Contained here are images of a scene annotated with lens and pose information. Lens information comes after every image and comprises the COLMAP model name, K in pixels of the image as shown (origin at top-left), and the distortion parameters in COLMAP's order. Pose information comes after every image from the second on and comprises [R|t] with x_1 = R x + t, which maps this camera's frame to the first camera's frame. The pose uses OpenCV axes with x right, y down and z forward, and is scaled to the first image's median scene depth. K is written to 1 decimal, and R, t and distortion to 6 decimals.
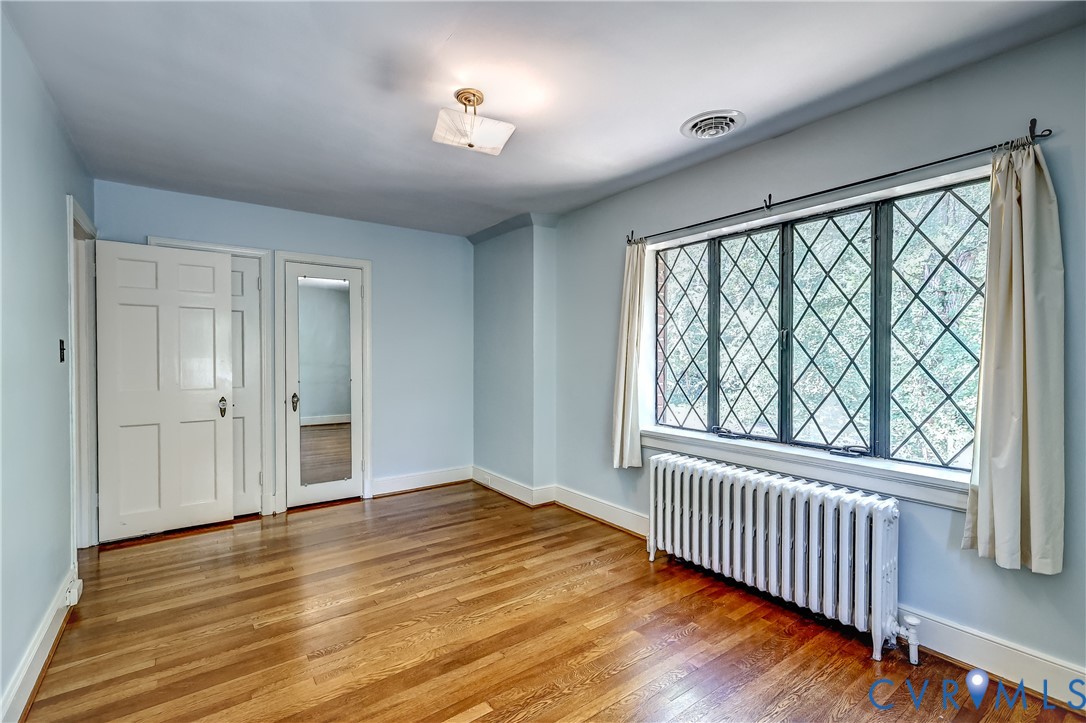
lens RADIAL K [[482.4, 0, 545.4], [0, 482.4, 357.6], [0, 0, 1]] dist [-0.002272, 0.003594]
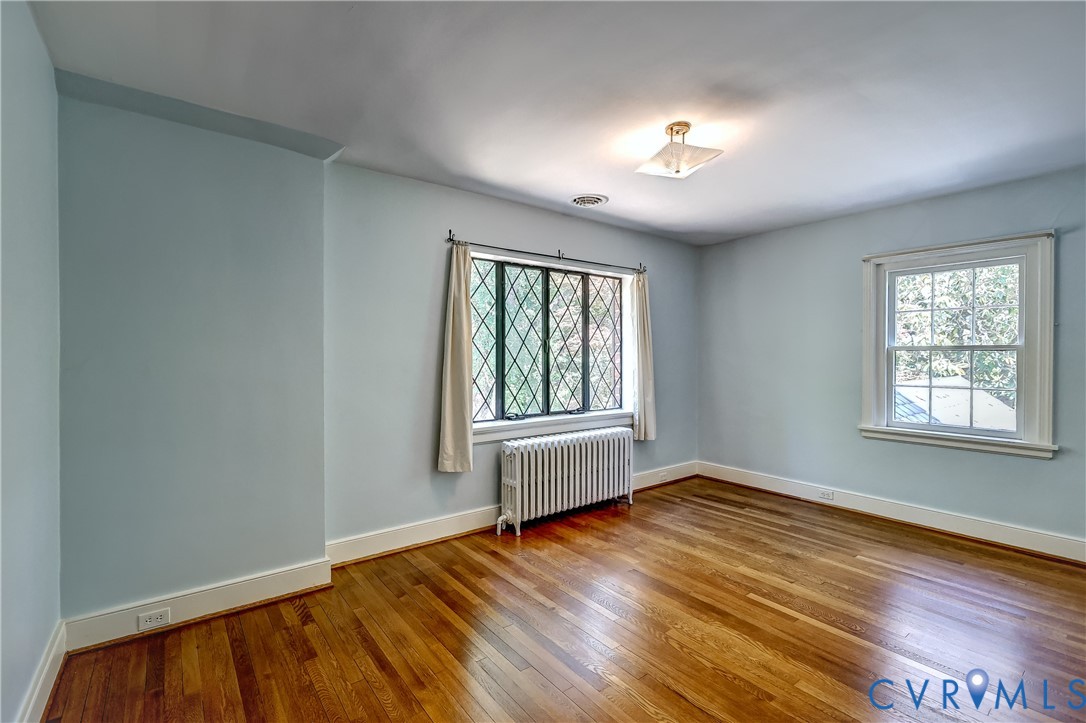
lens RADIAL K [[482.4, 0, 524.2], [0, 482.4, 358.9], [0, 0, 1]] dist [-0.002272, 0.003594]
pose [[0.002950, -0.001552, 0.999994, -1.054230], [0.010082, 0.999948, 0.001522, 0.000298], [-0.999945, 0.010077, 0.002966, 1.115496]]
